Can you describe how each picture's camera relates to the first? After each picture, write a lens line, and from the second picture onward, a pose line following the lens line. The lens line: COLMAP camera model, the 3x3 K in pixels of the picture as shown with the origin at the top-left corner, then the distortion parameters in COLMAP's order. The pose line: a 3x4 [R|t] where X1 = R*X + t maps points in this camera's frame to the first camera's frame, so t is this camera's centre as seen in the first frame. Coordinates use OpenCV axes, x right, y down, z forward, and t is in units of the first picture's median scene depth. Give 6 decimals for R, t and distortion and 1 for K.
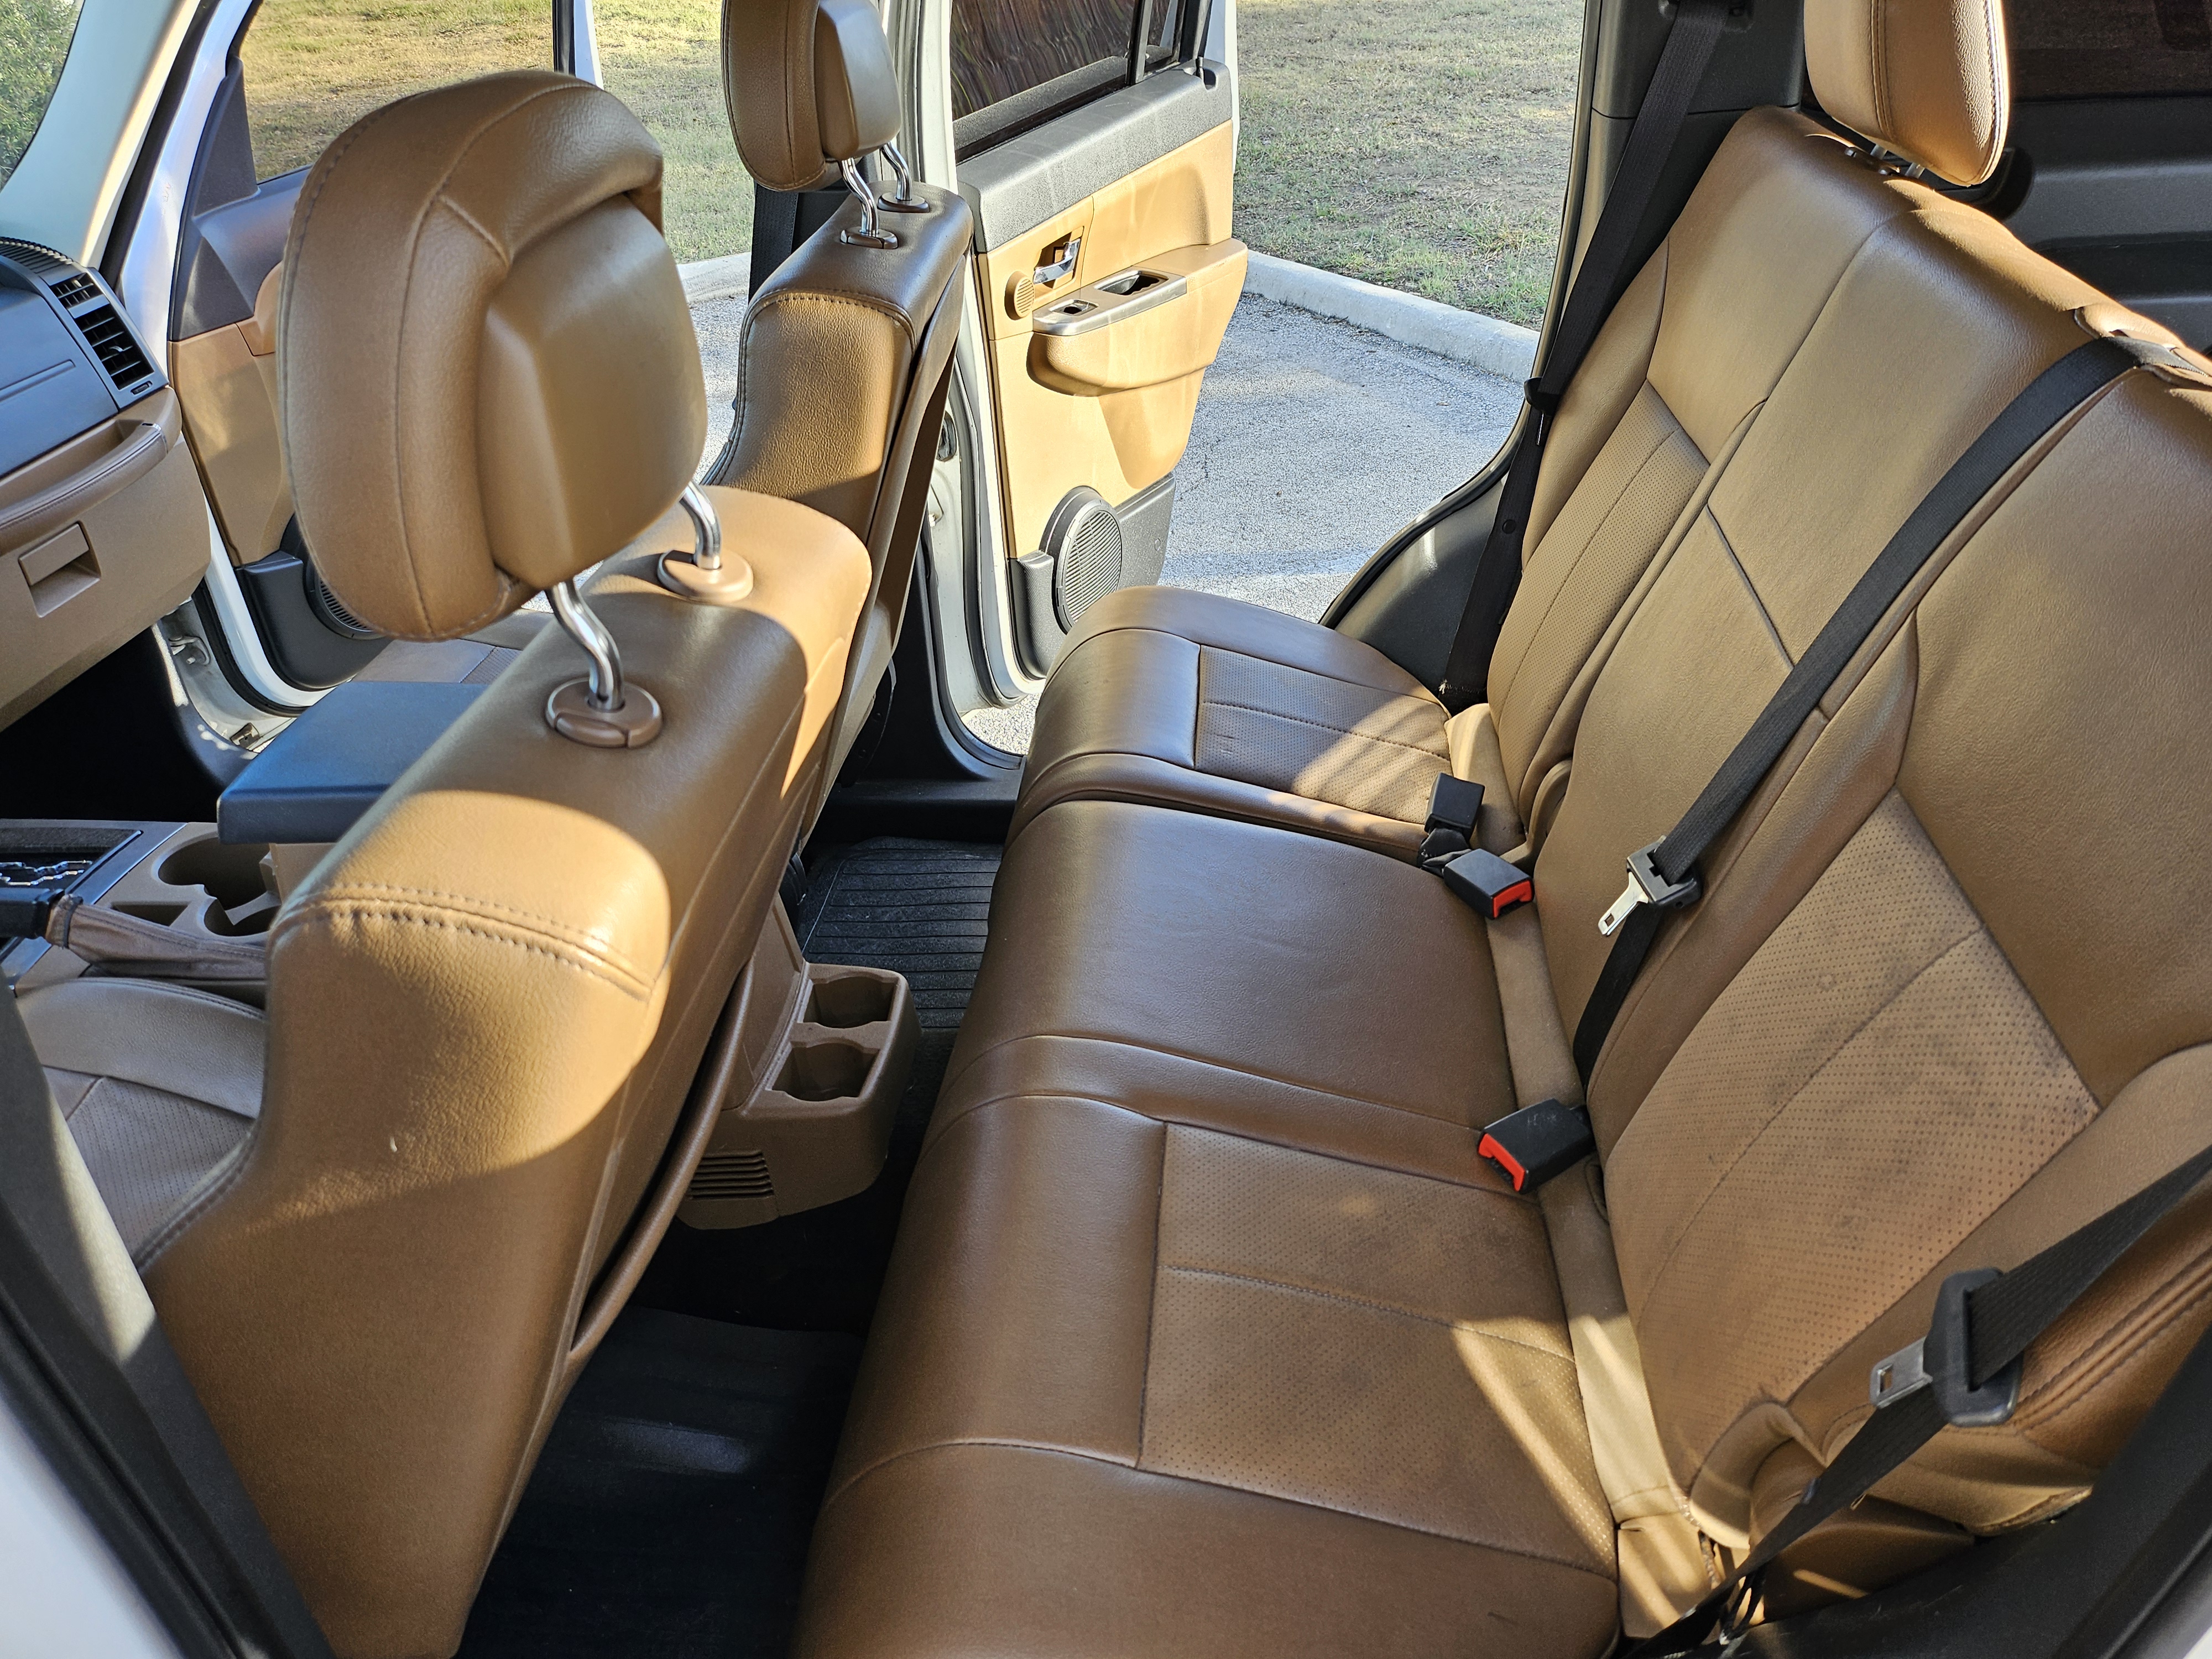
lens RADIAL K [[1558.6, 0, 1106.4], [0, 1558.6, 817.3], [0, 0, 1]] dist [0.040611, -0.053489]
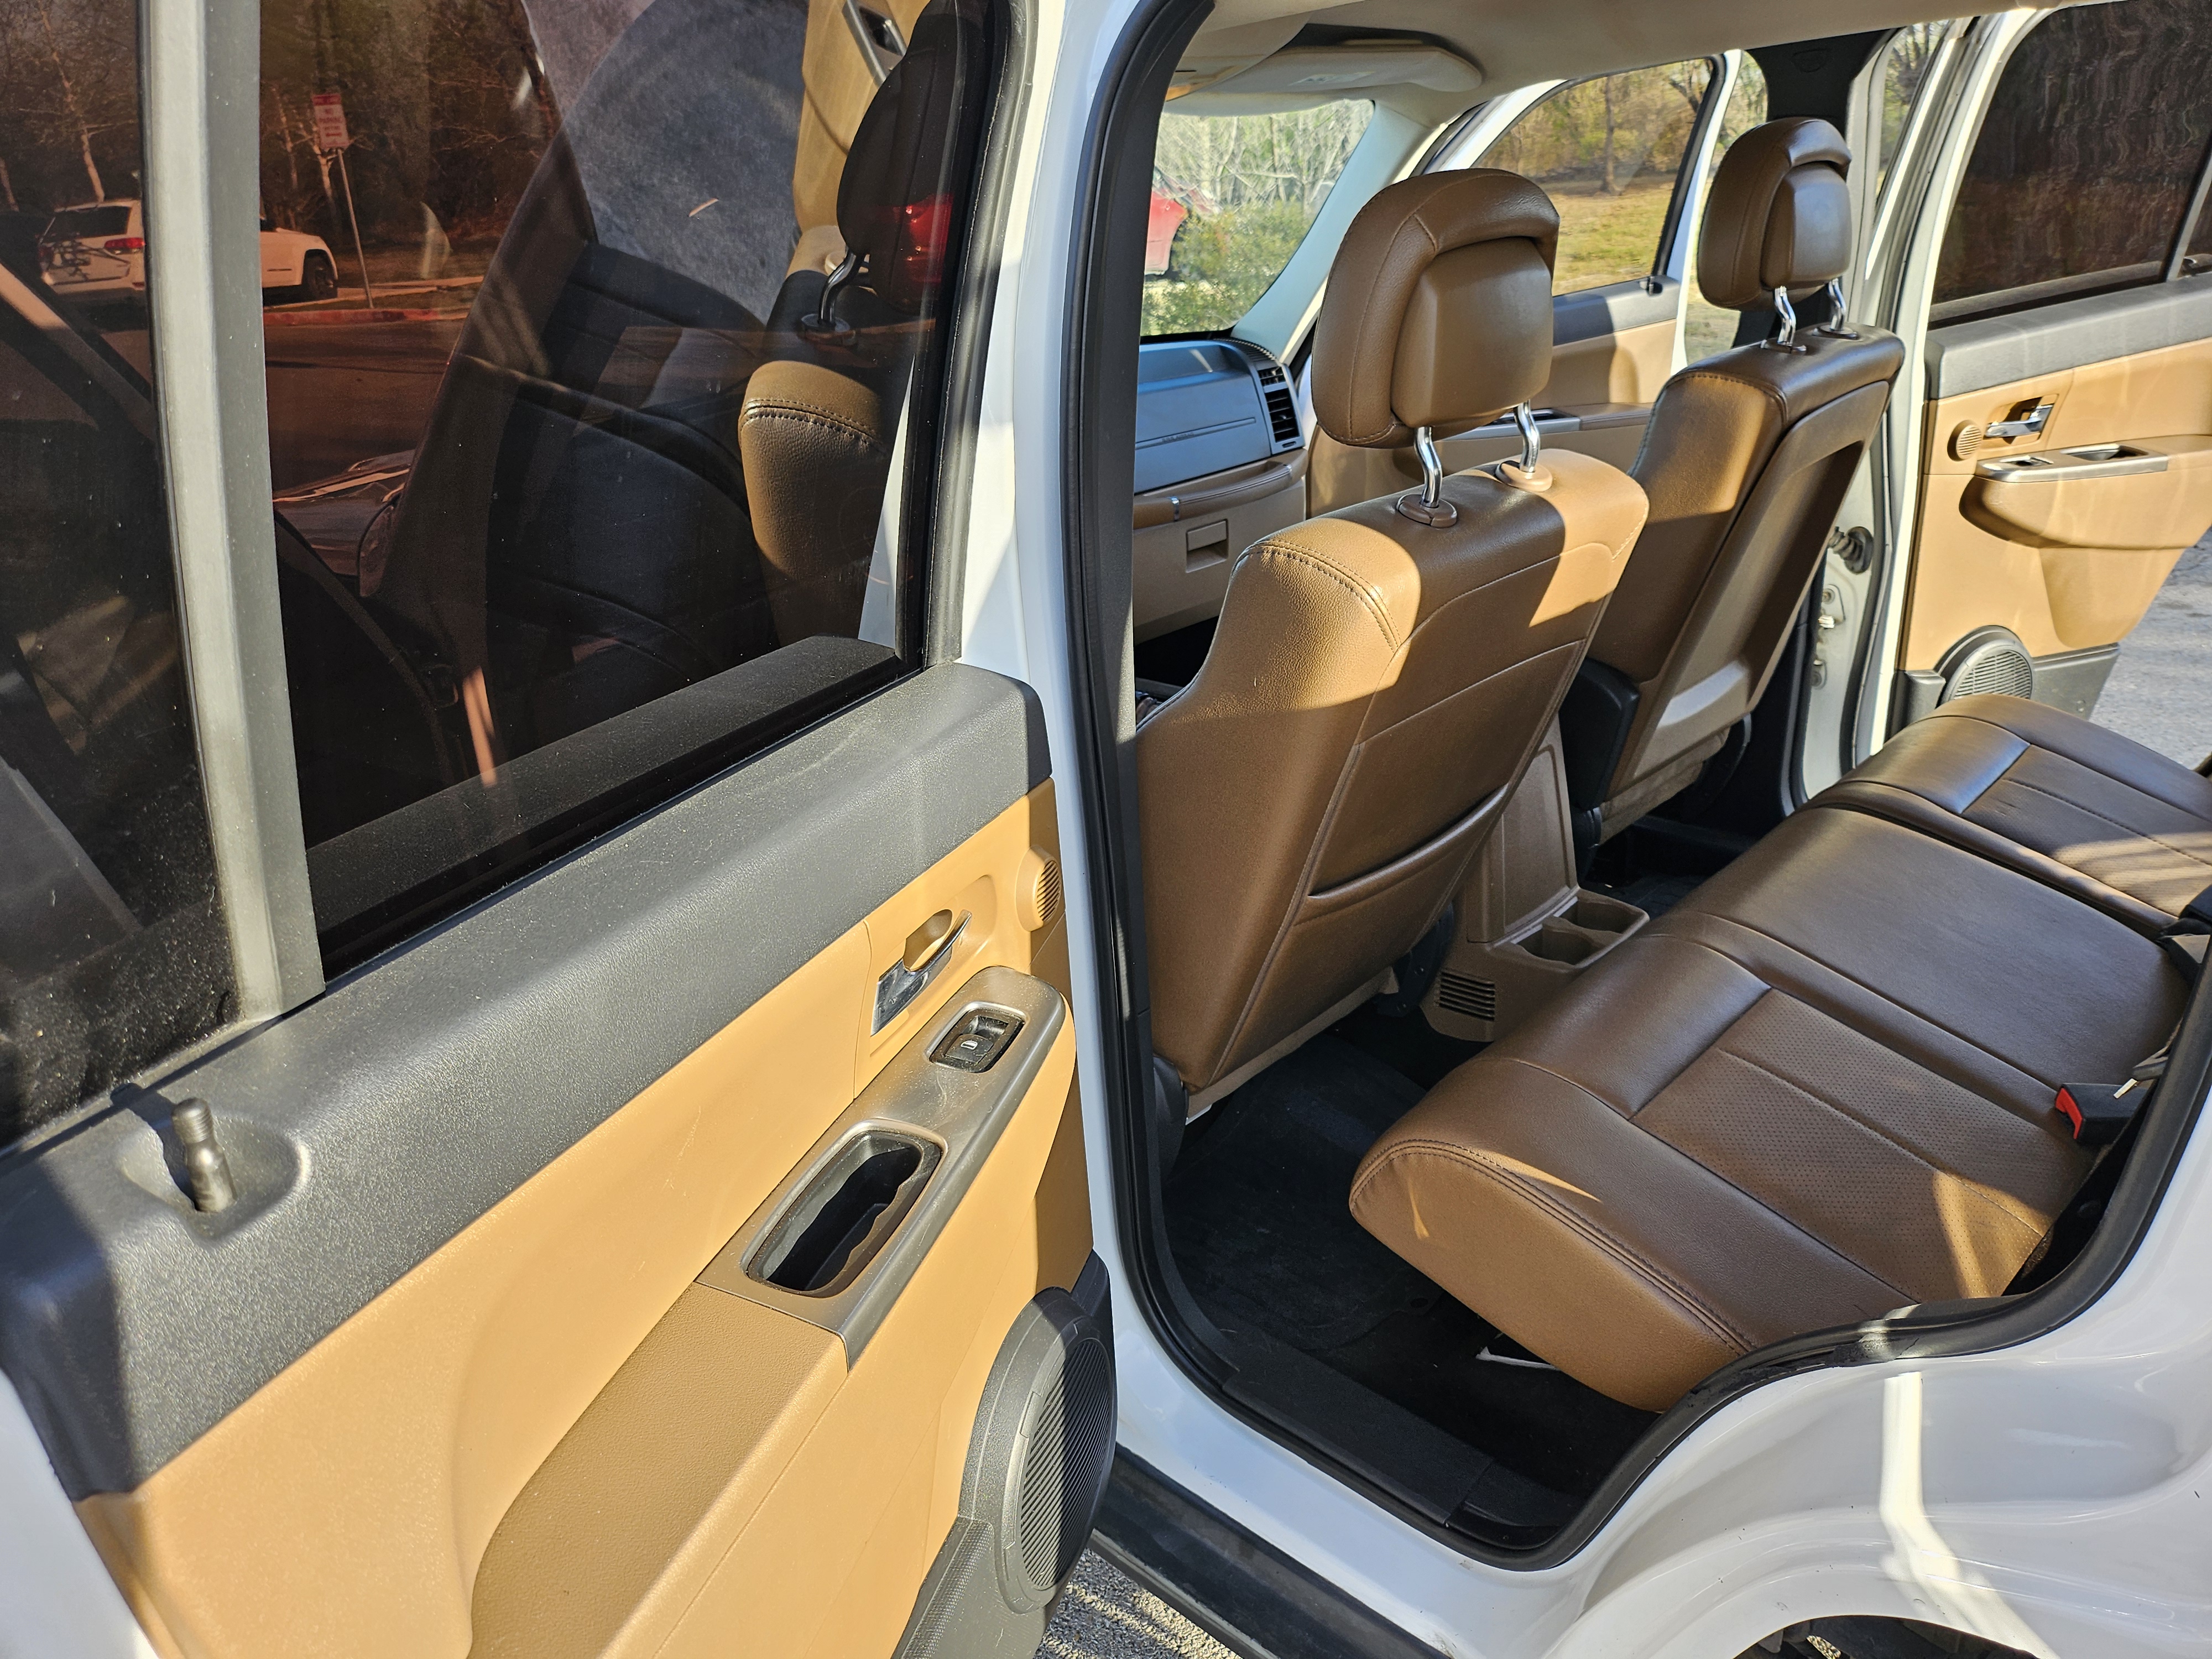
lens RADIAL K [[1558.6, 0, 1099.8], [0, 1558.6, 839.2], [0, 0, 1]] dist [0.040611, -0.053489]
pose [[0.775697, 0.241966, -0.582878, 0.202760], [-0.312411, 0.949703, -0.021514, 0.172626], [0.548356, 0.198786, 0.812275, -0.229386]]
